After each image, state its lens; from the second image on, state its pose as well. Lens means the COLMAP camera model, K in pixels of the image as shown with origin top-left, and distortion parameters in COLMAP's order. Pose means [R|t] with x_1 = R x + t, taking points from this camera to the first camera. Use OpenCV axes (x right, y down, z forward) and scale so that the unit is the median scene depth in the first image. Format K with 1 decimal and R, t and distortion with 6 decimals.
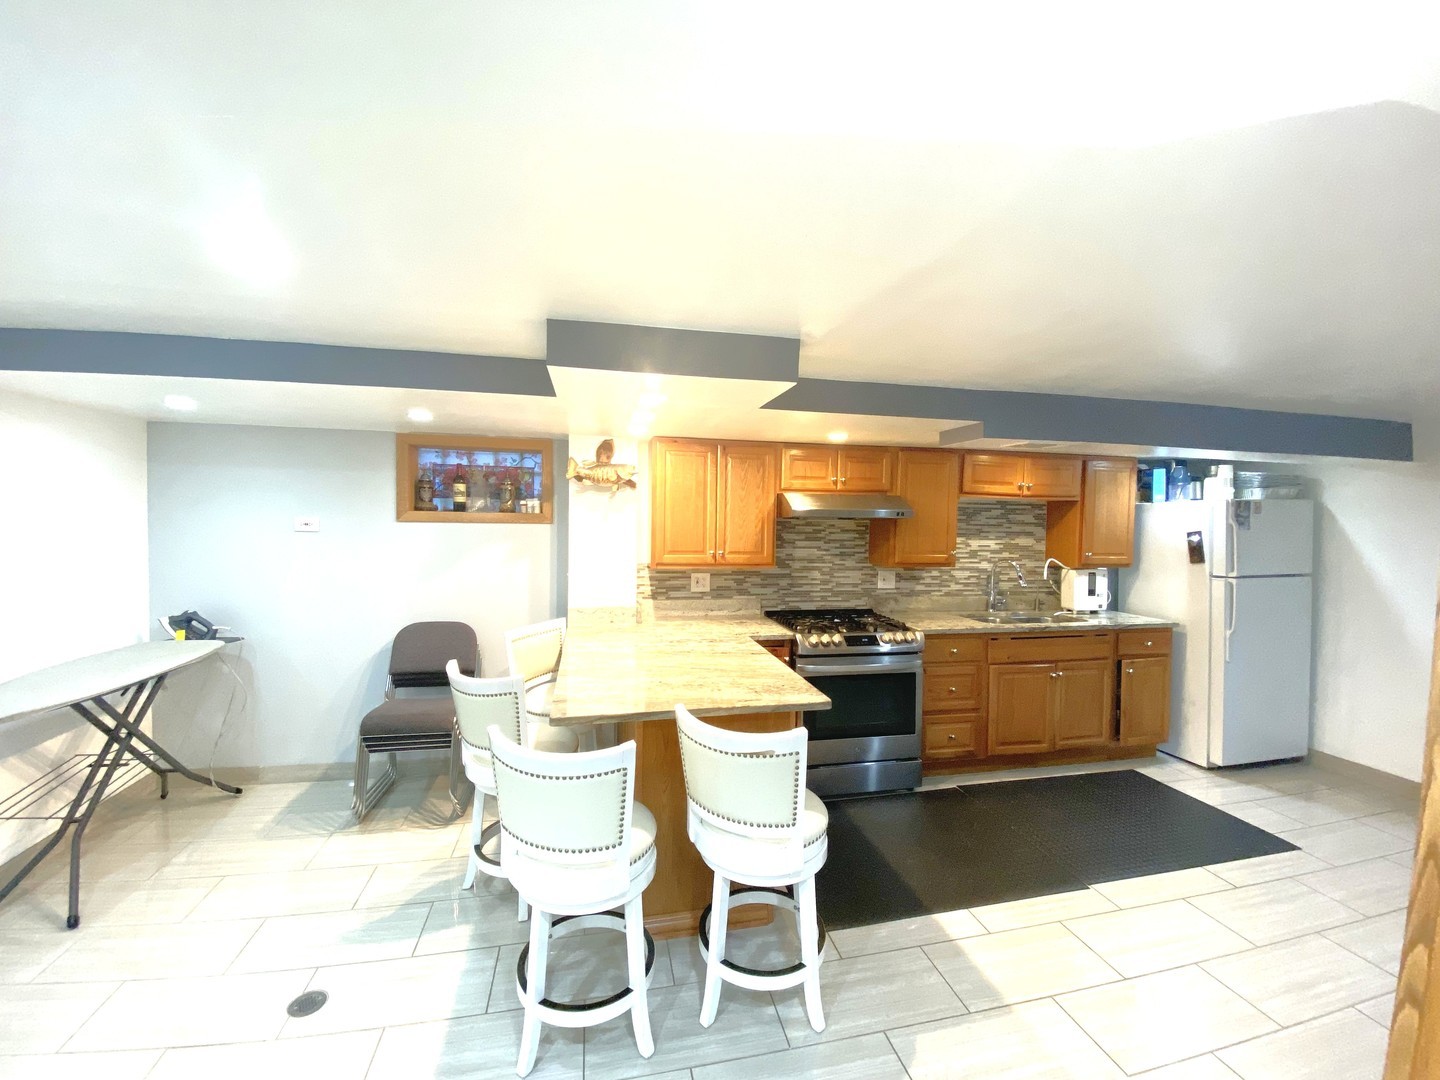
lens RADIAL K [[586.9, 0, 716.5], [0, 586.9, 535.8], [0, 0, 1]] dist [0.000654, -0.000154]
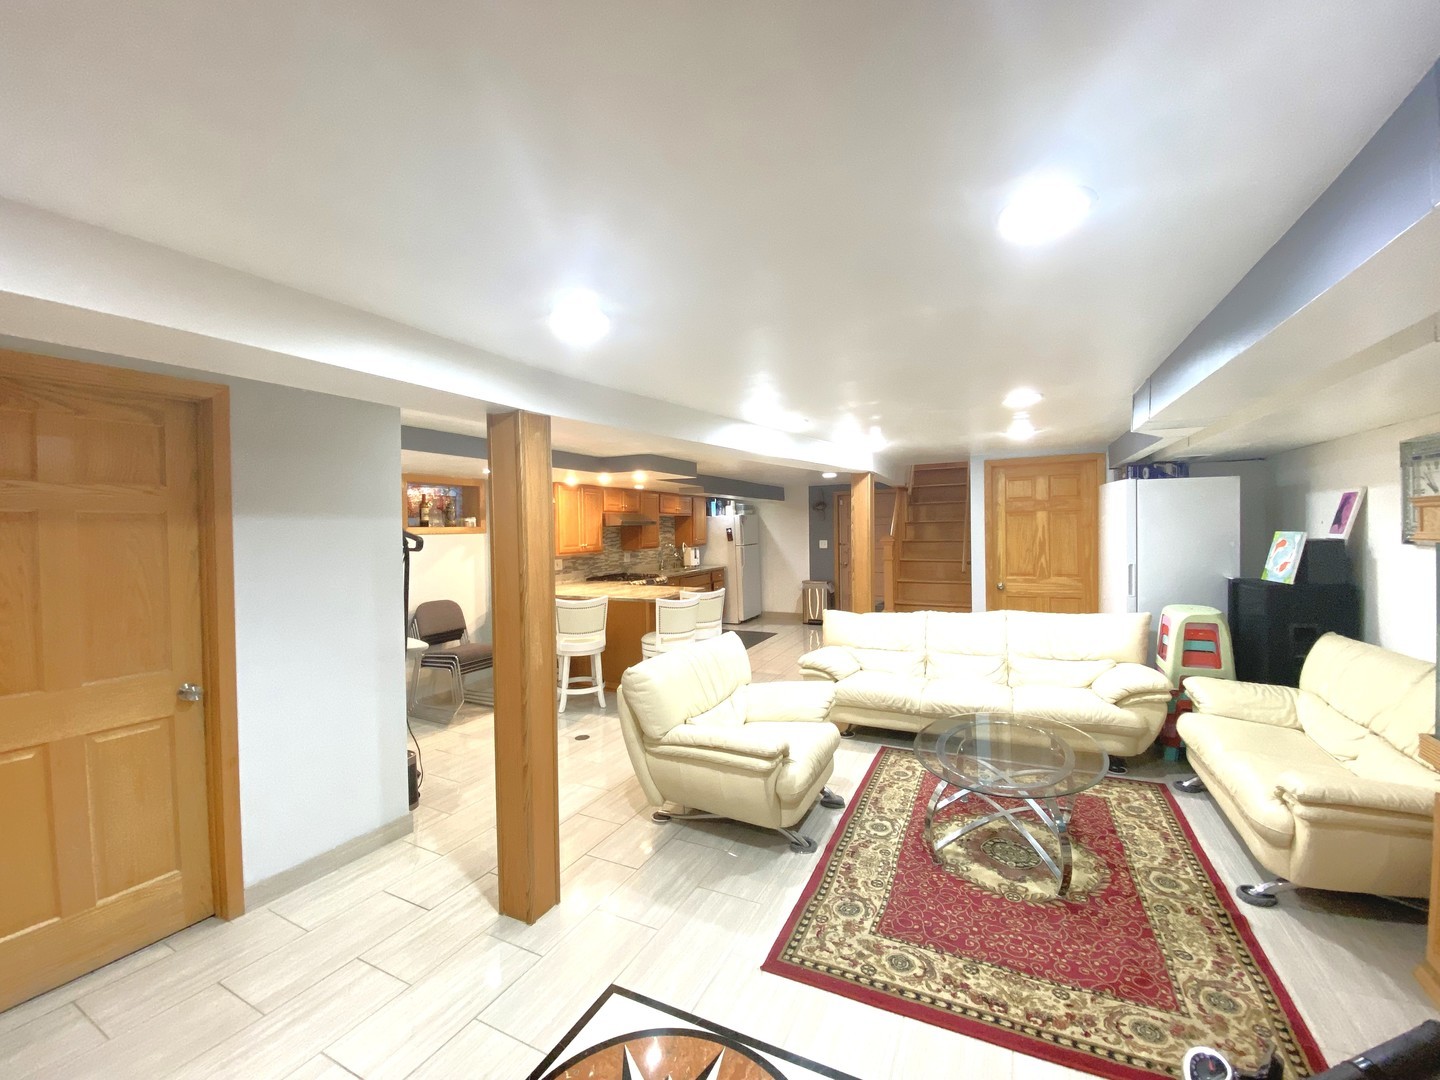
lens RADIAL K [[586.9, 0, 716.5], [0, 586.9, 535.8], [0, 0, 1]] dist [0.000654, -0.000154]
pose [[0.616428, -0.034821, 0.786641, -1.087525], [0.044902, 0.998951, 0.009033, -0.000543], [-0.786130, 0.029753, 0.617345, -0.439728]]
